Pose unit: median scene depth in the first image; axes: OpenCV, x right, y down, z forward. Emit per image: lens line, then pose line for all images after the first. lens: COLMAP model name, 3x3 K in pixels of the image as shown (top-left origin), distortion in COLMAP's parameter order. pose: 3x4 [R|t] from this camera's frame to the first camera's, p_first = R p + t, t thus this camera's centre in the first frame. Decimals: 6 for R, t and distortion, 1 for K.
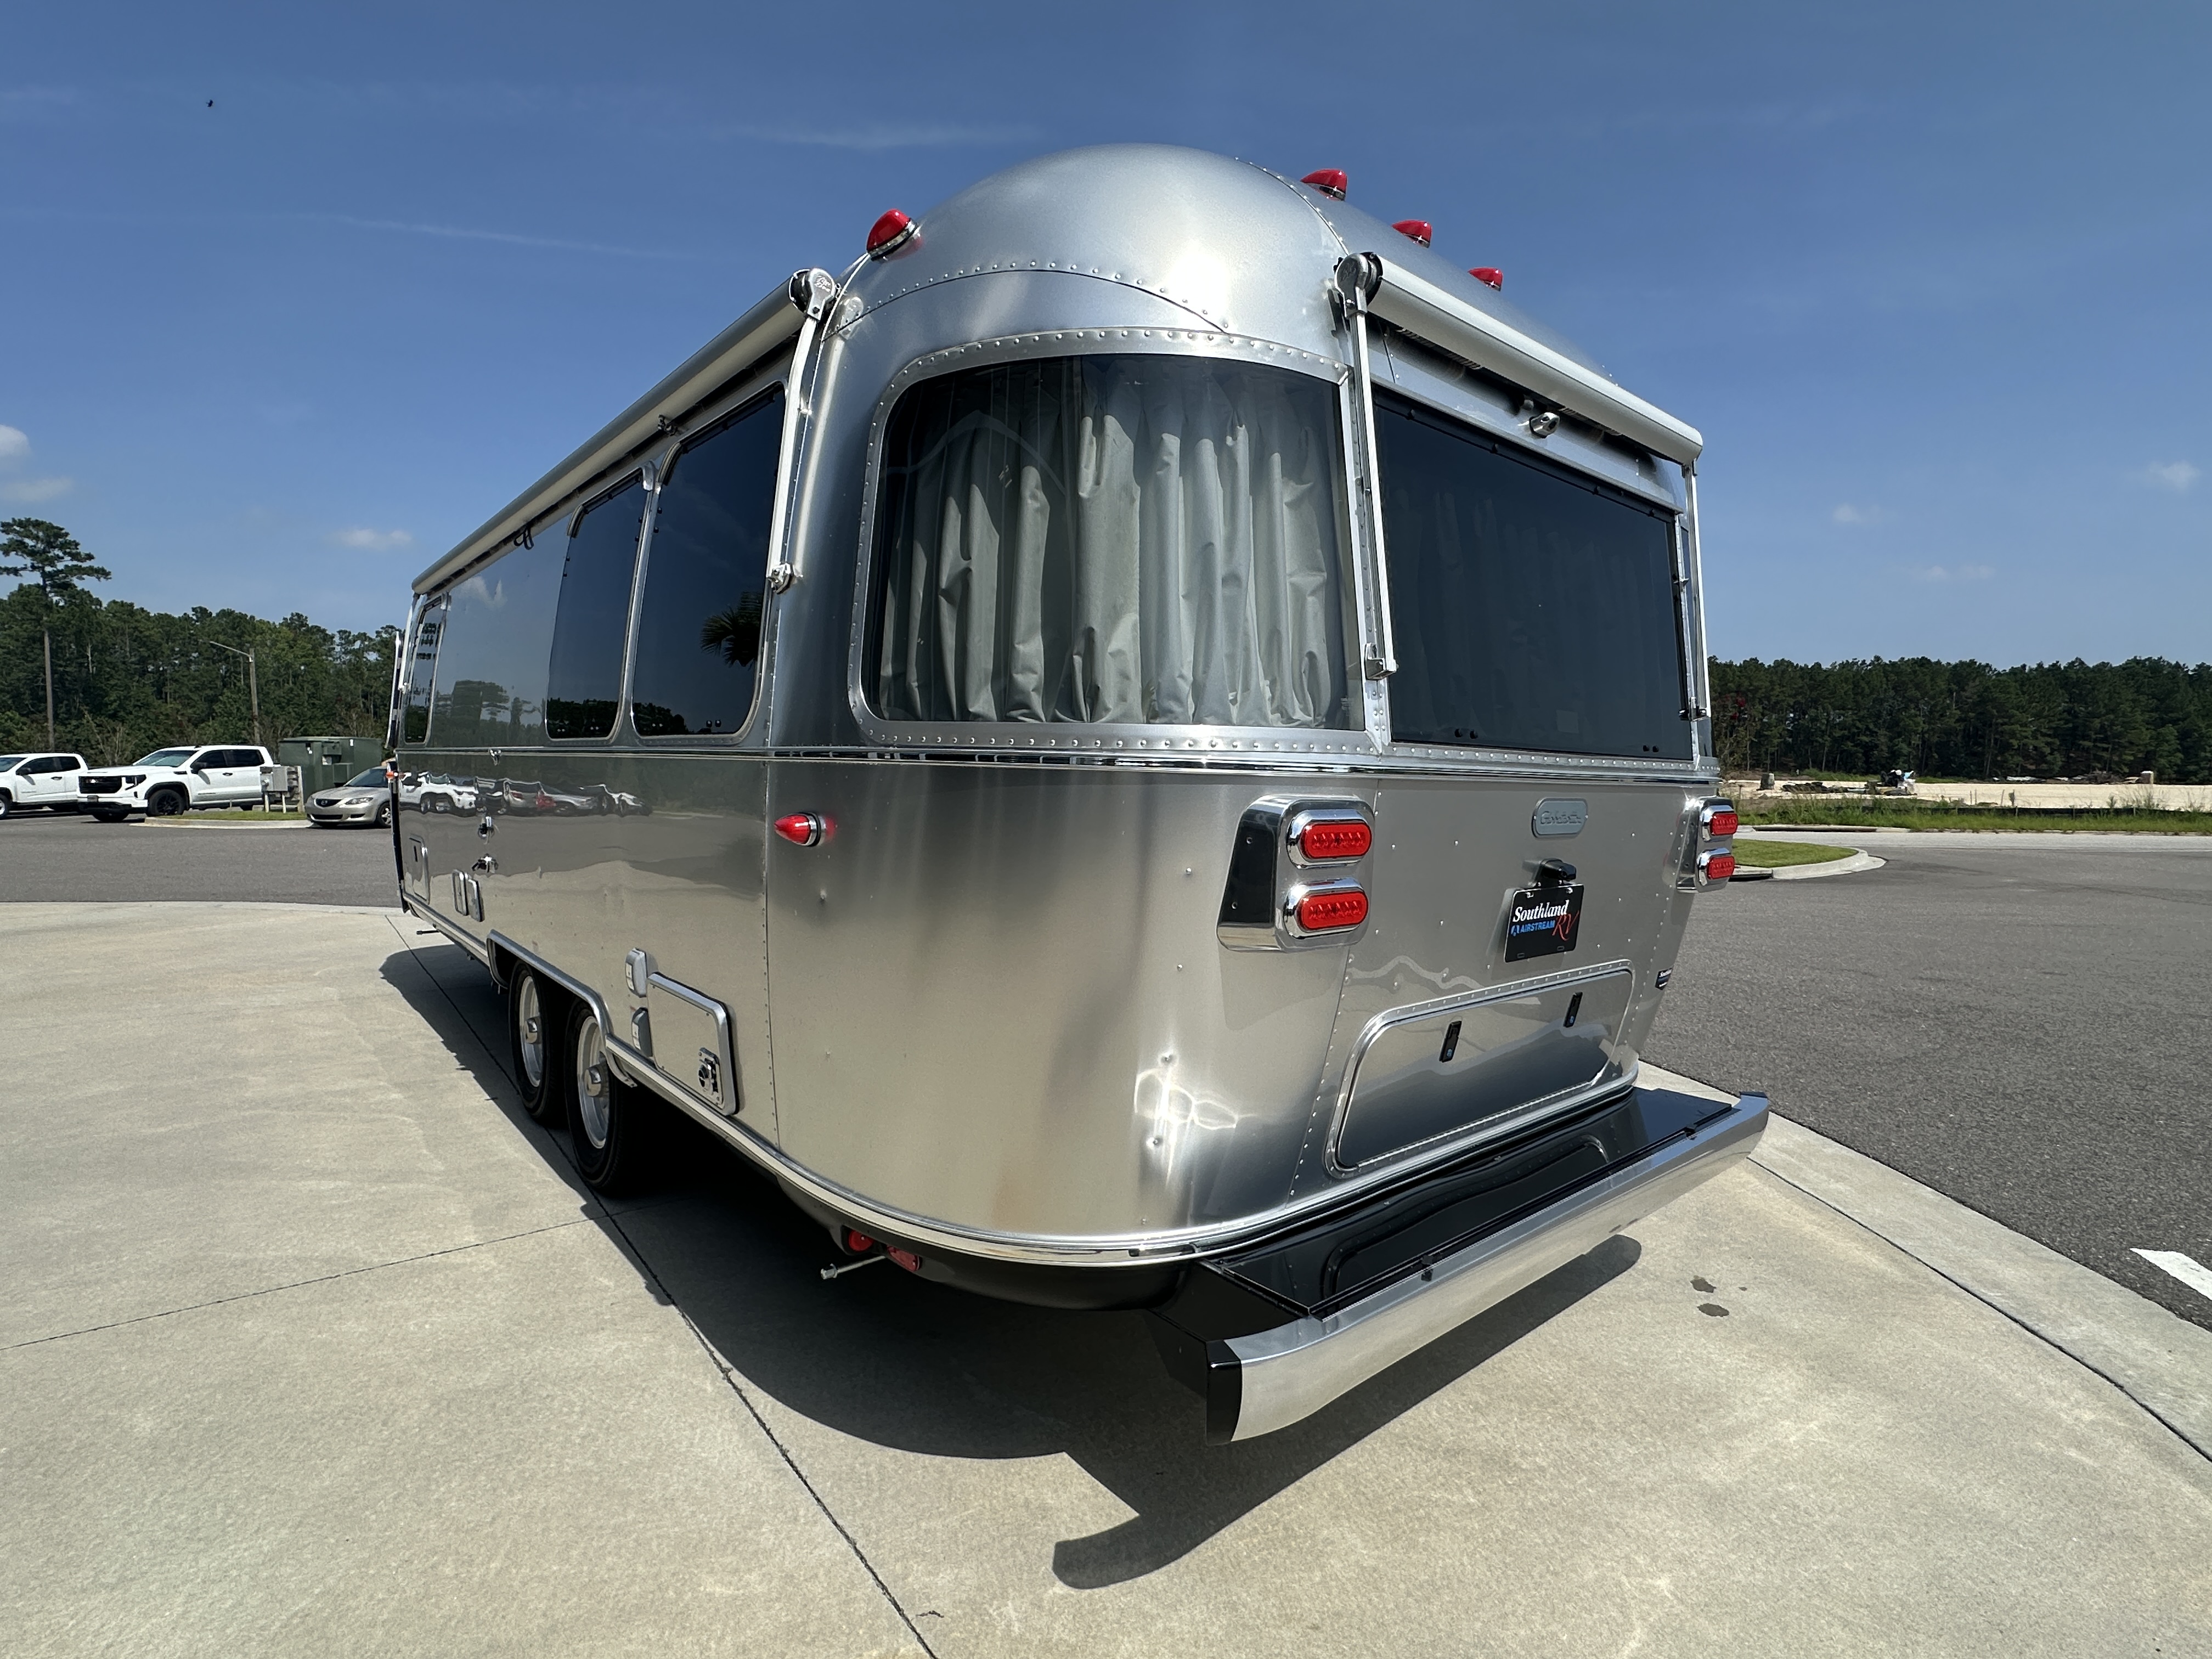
lens RADIAL K [[1060.3, 0, 1093.0], [0, 1060.3, 834.4], [0, 0, 1]] dist [-0.004600, -0.000122]
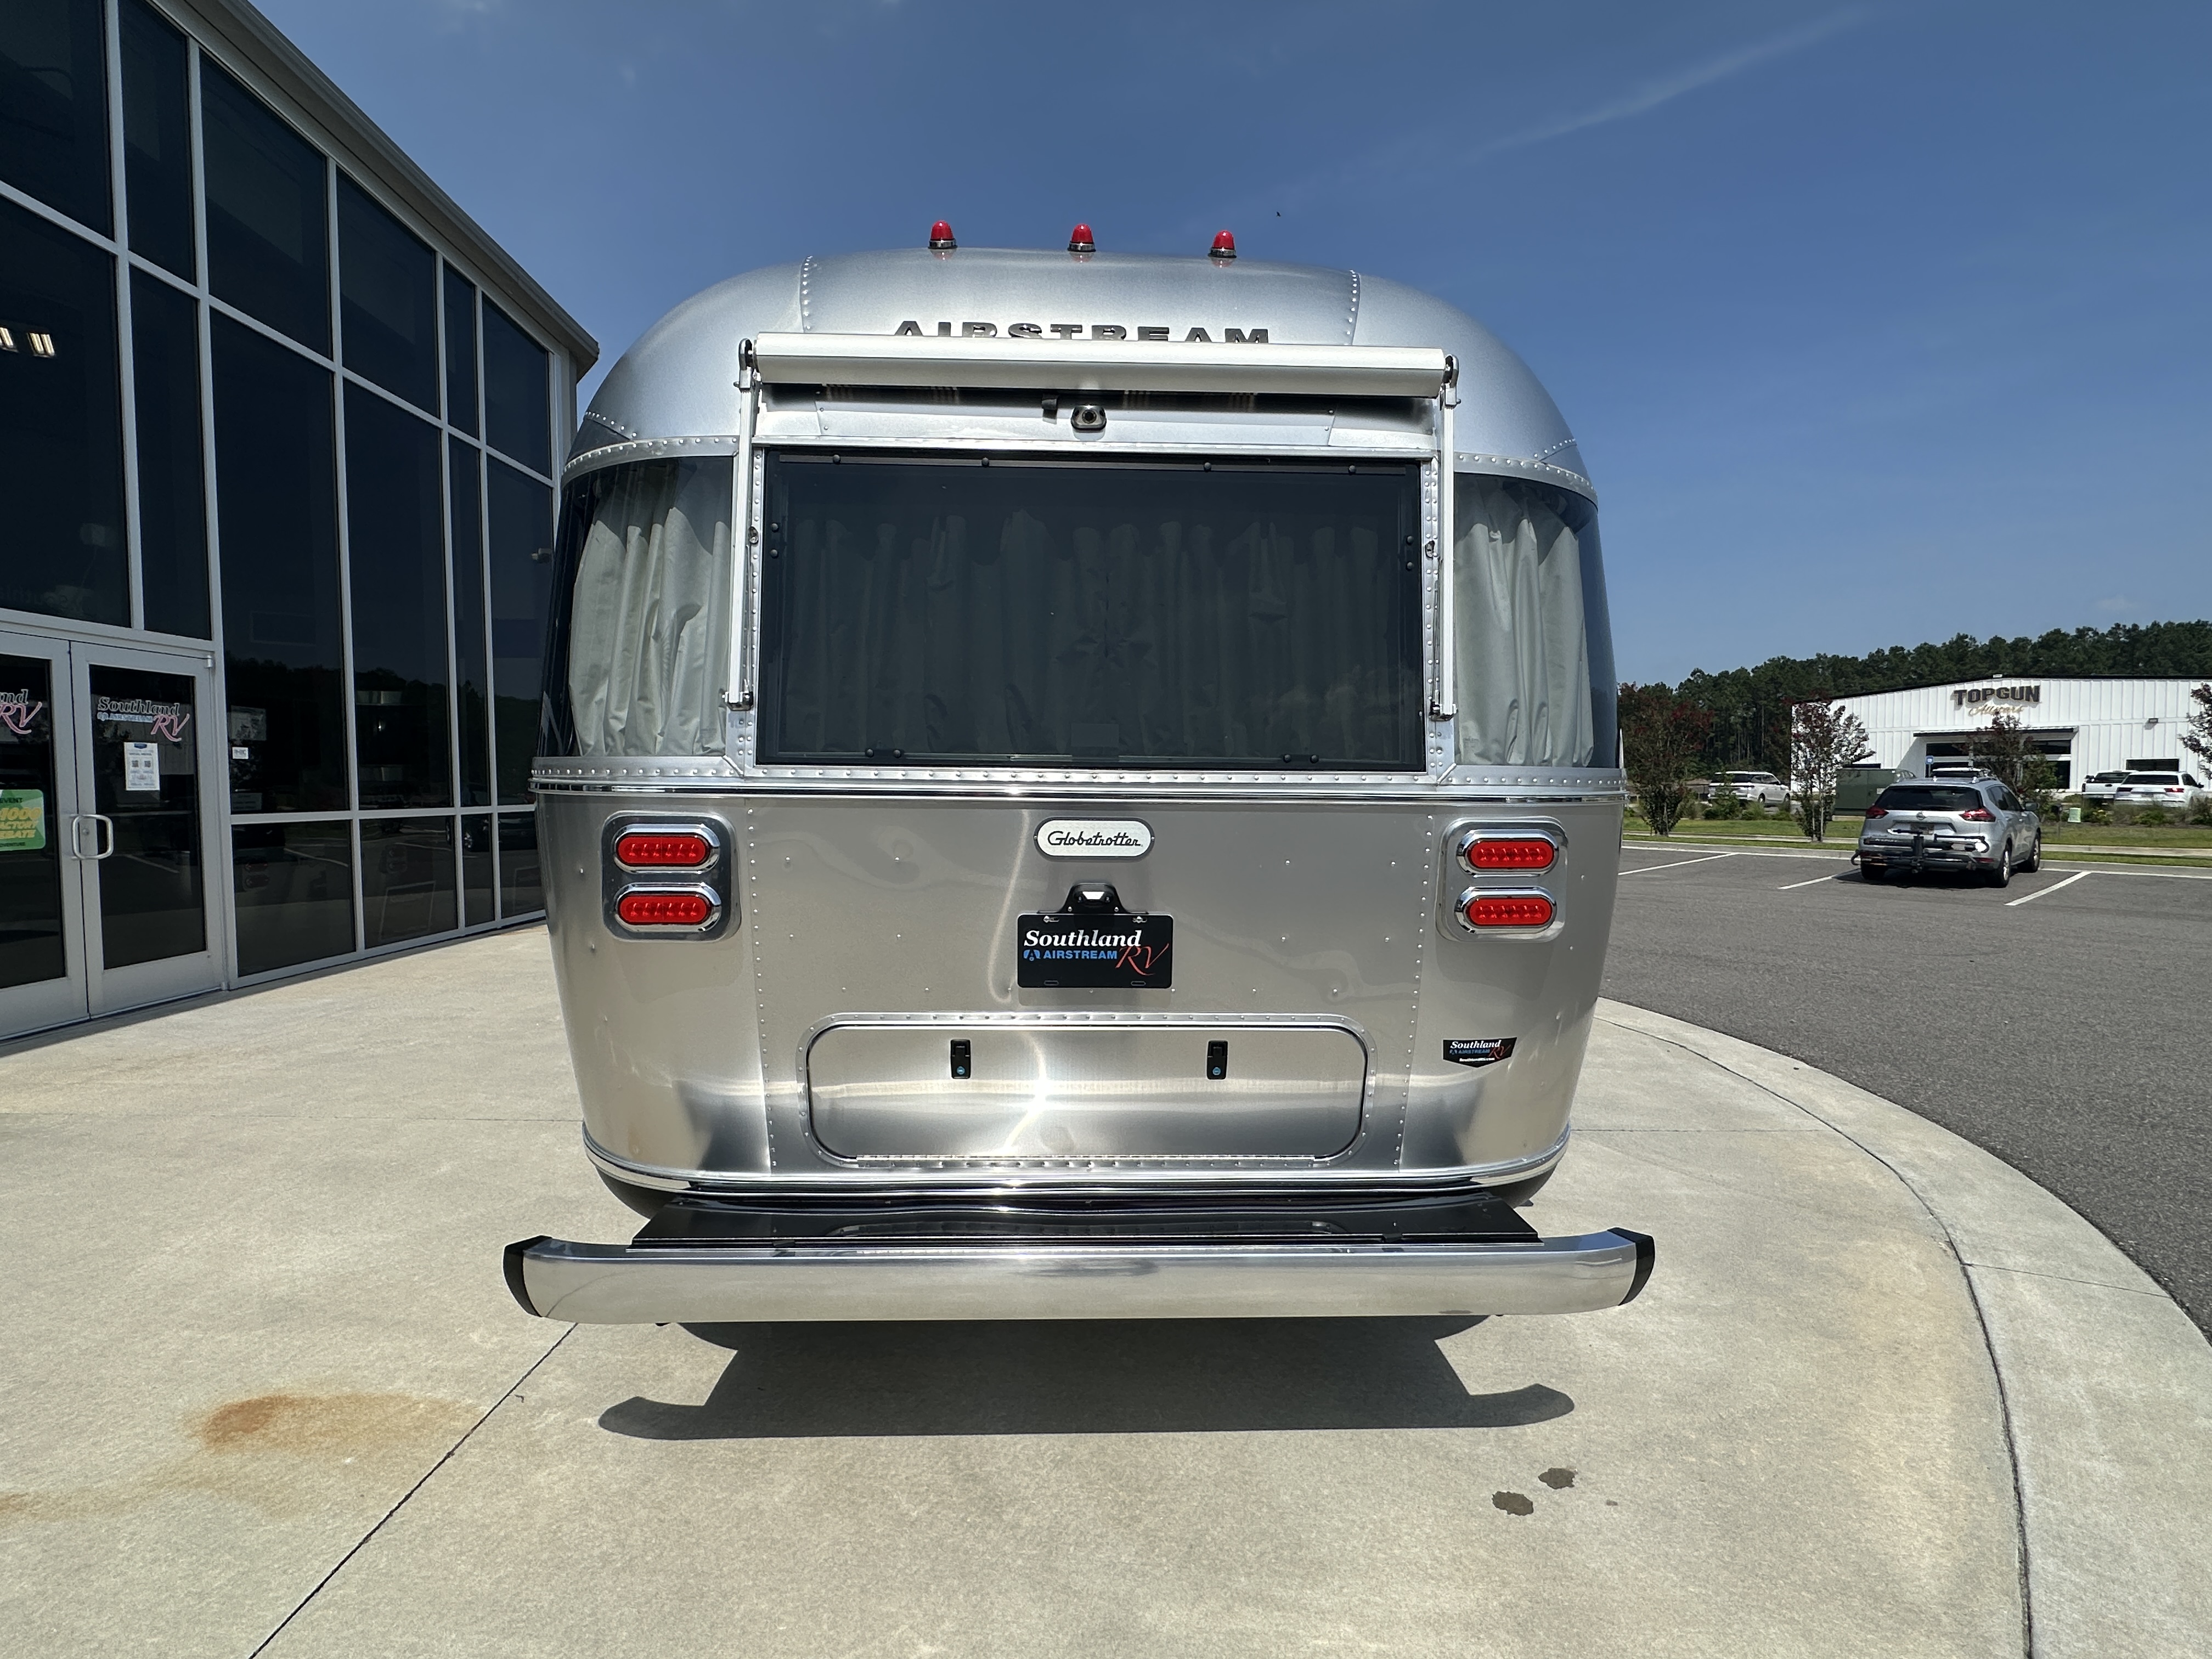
lens RADIAL K [[1060.3, 0, 1102.8], [0, 1060.3, 831.5], [0, 0, 1]] dist [-0.004600, -0.000122]
pose [[0.789718, 0.017101, -0.613231, 1.030332], [-0.027696, 0.999586, -0.007792, -0.015141], [0.612844, 0.023137, 0.789865, 0.279896]]
